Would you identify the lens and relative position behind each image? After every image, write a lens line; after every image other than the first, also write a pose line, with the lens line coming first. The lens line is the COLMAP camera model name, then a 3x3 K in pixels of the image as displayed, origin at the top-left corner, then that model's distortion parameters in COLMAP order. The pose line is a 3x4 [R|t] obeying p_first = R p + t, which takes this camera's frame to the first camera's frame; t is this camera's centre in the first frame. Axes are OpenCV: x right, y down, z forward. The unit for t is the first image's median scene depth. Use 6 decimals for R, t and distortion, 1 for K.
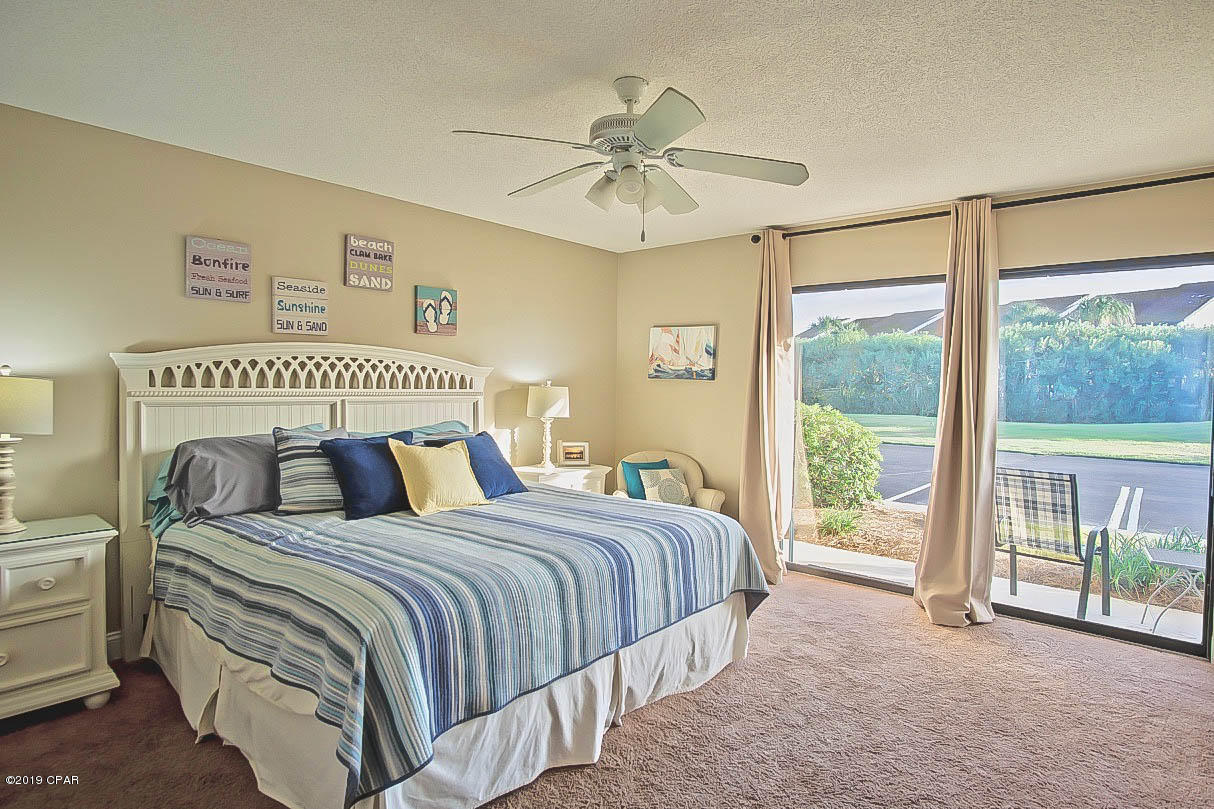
lens RADIAL K [[649.9, 0, 607.0], [0, 649.9, 395.7], [0, 0, 1]] dist [-0.033357, 0.008762]
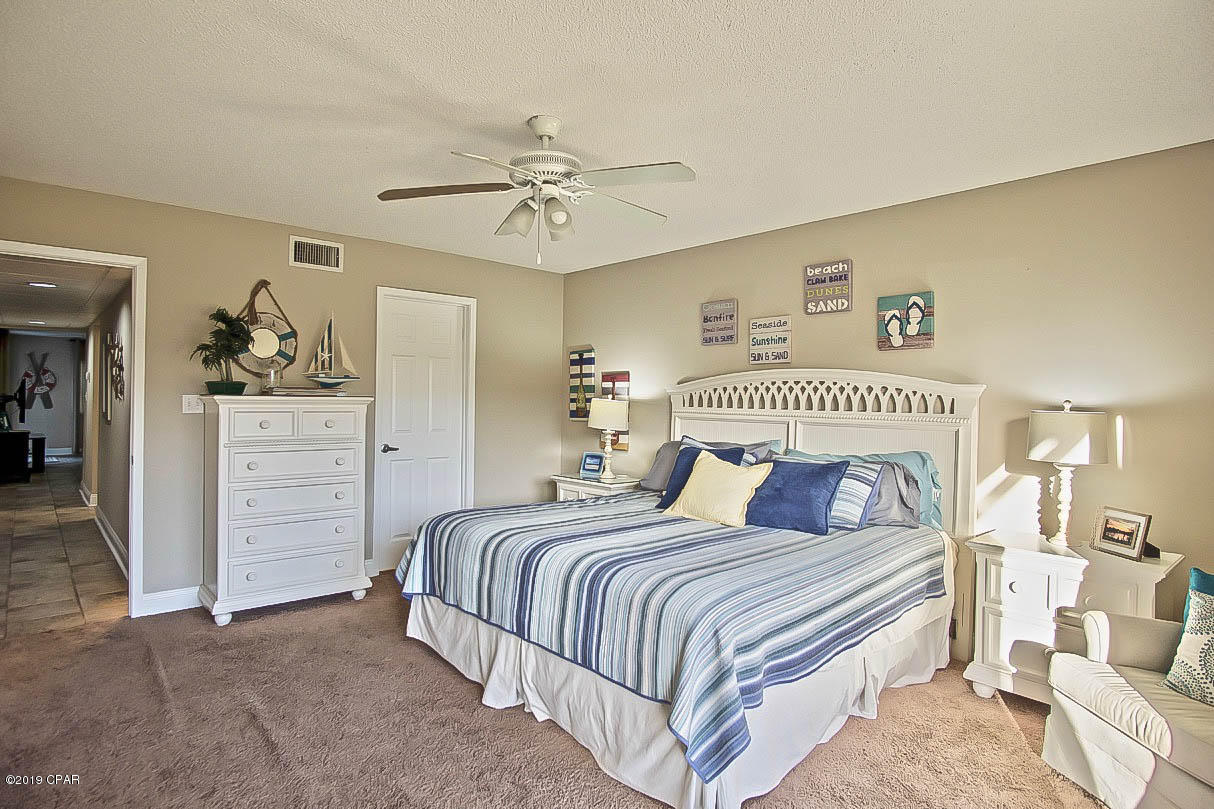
lens RADIAL K [[649.9, 0, 607.0], [0, 649.9, 395.7], [0, 0, 1]] dist [-0.033357, 0.008762]
pose [[-0.110714, -0.022290, -0.993602, 0.688242], [-0.036089, 0.999179, -0.018394, -0.003183], [0.993197, 0.033821, -0.111428, 0.779432]]
